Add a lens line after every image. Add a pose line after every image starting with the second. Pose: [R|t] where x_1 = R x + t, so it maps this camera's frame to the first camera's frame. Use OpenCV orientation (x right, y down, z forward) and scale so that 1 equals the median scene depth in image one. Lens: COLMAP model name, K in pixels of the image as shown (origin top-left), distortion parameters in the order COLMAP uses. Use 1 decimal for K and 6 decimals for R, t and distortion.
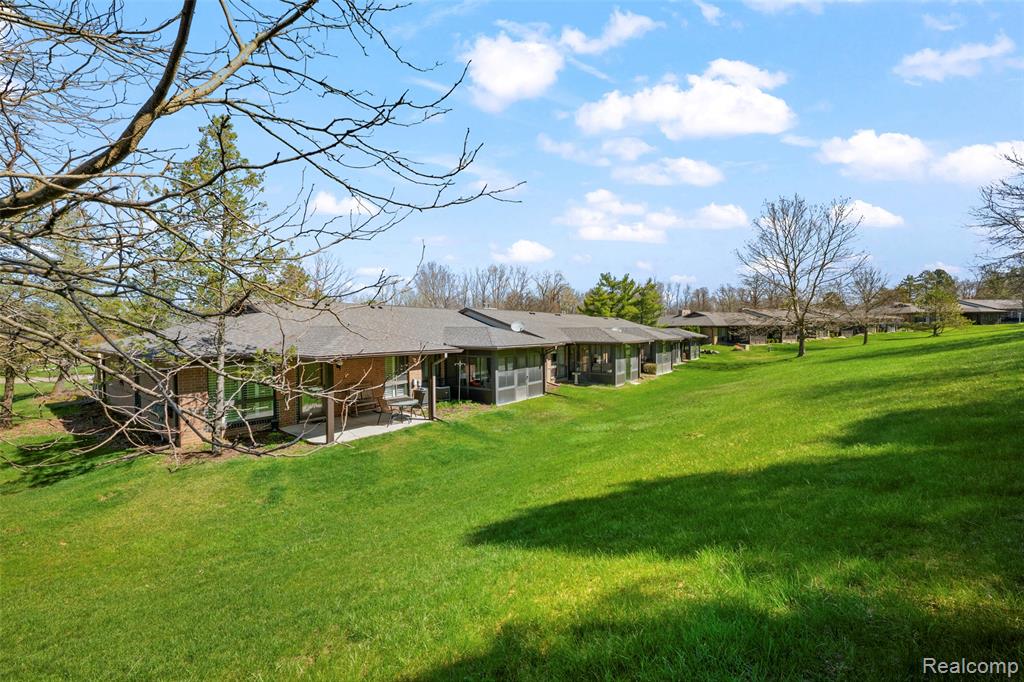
lens RADIAL K [[407.4, 0, 510.6], [0, 407.4, 336.8], [0, 0, 1]] dist [-0.000246, 0.000209]
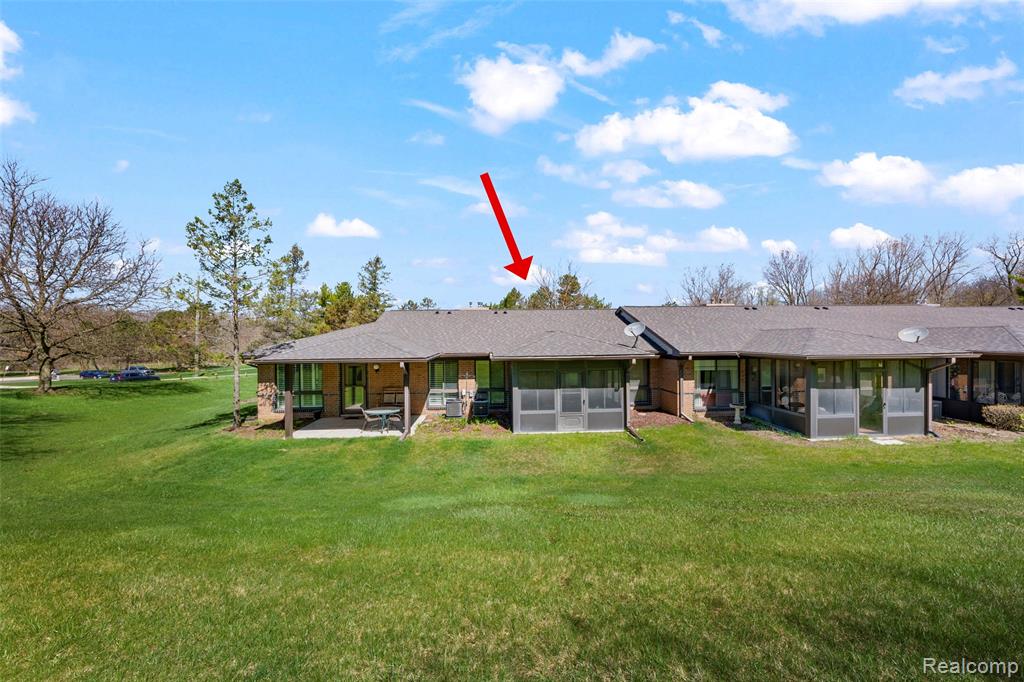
lens RADIAL K [[407.4, 0, 510.6], [0, 407.4, 336.8], [0, 0, 1]] dist [-0.000246, 0.000209]
pose [[0.650926, -0.002558, -0.759137, 0.467463], [-0.003366, 0.999975, -0.006256, -0.007413], [0.759134, 0.006628, 0.650901, 0.420539]]
